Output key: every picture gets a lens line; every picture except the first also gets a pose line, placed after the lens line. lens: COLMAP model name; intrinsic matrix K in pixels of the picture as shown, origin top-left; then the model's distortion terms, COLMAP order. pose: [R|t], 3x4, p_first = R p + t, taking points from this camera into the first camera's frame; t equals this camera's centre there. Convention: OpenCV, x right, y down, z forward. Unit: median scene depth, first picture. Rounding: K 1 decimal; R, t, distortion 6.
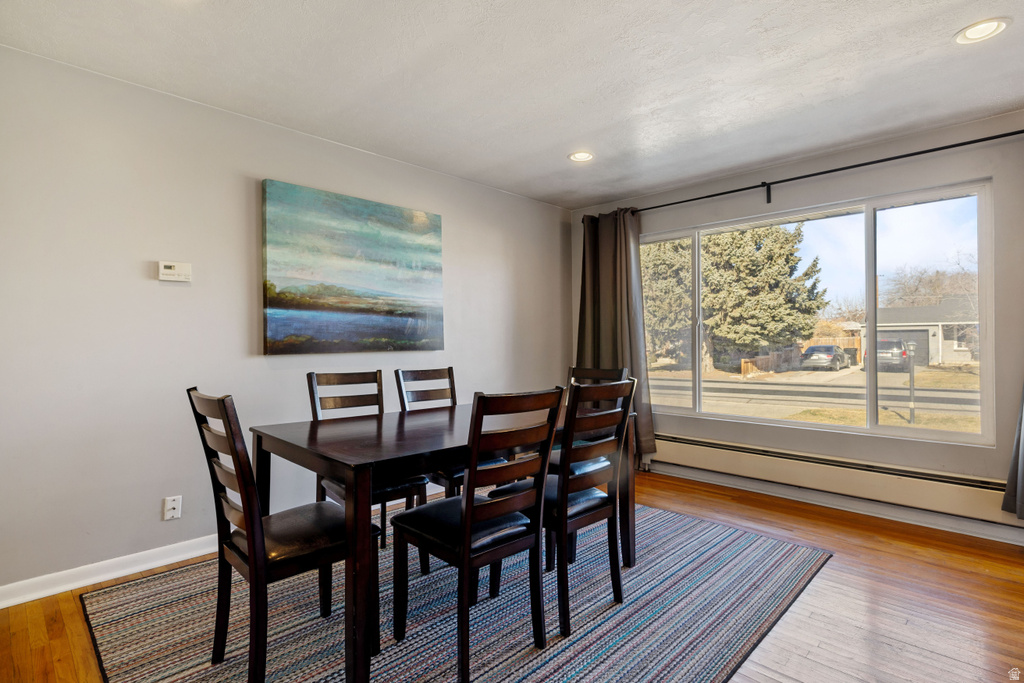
lens RADIAL K [[505.1, 0, 512.1], [0, 505.1, 340.6], [0, 0, 1]] dist [-0.002672, -0.000211]
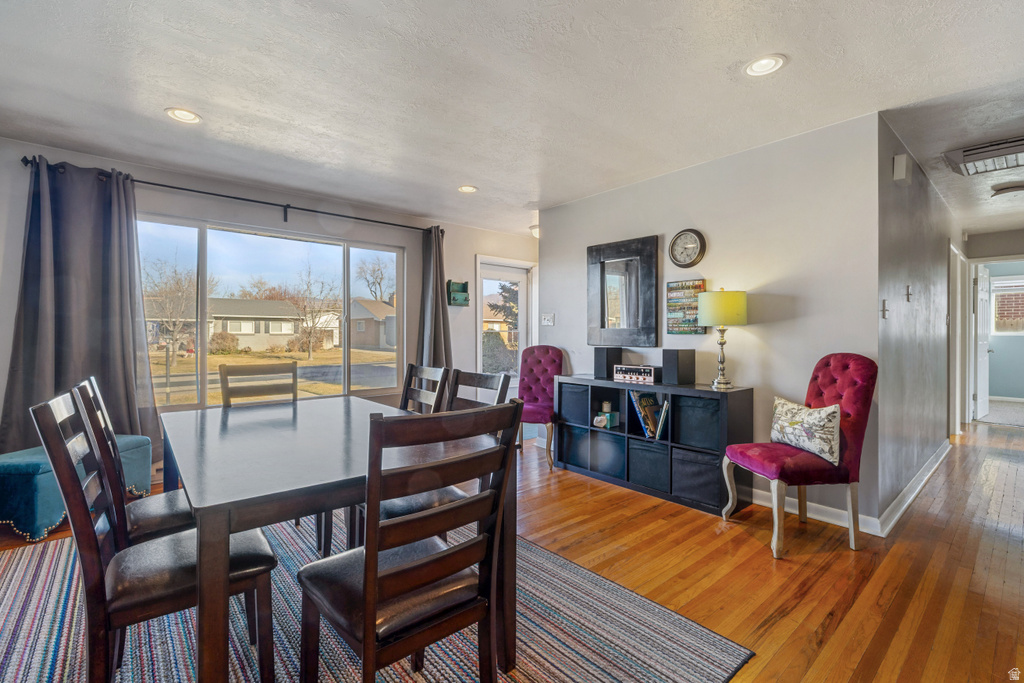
lens RADIAL K [[458.0, 0, 508.2], [0, 458.0, 336.4], [0, 0, 1]] dist [-0.000242, -0.000081]
pose [[0.083142, 0.001706, 0.996536, -0.671011], [-0.006058, 0.999981, -0.001206, 0.003414], [-0.996519, -0.005937, 0.083151, 0.450481]]
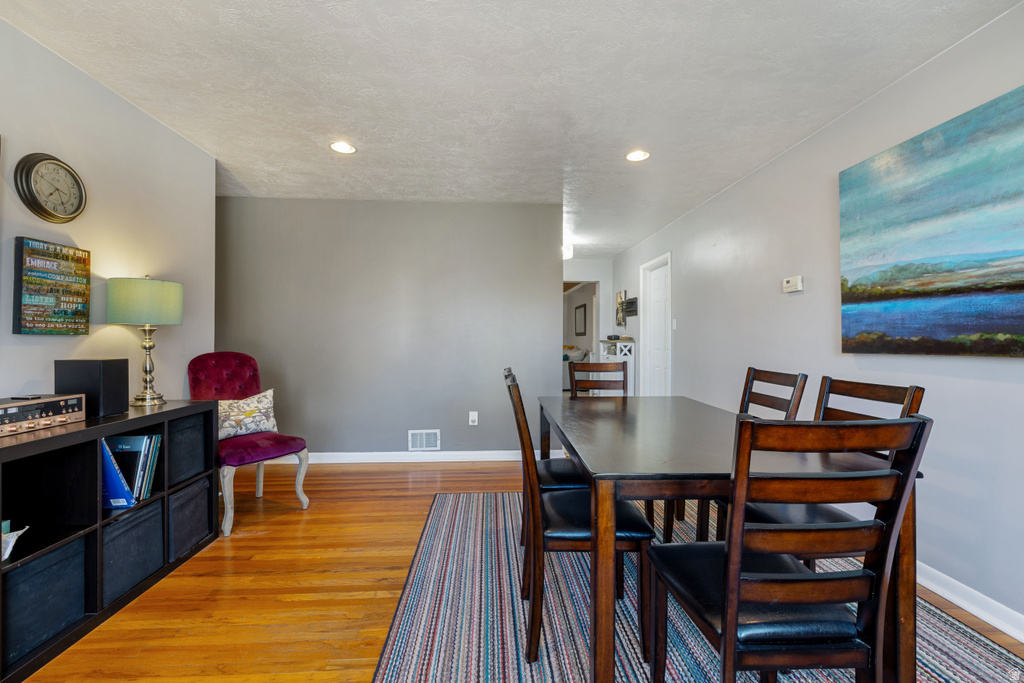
lens RADIAL K [[429.8, 0, 509.1], [0, 429.8, 341.4], [0, 0, 1]] dist [0.004302, 0.000044]
pose [[-0.674830, 0.006446, -0.737945, 0.531729], [0.001039, 0.999969, 0.007785, -0.000720], [0.737972, 0.004487, -0.674816, 1.029165]]
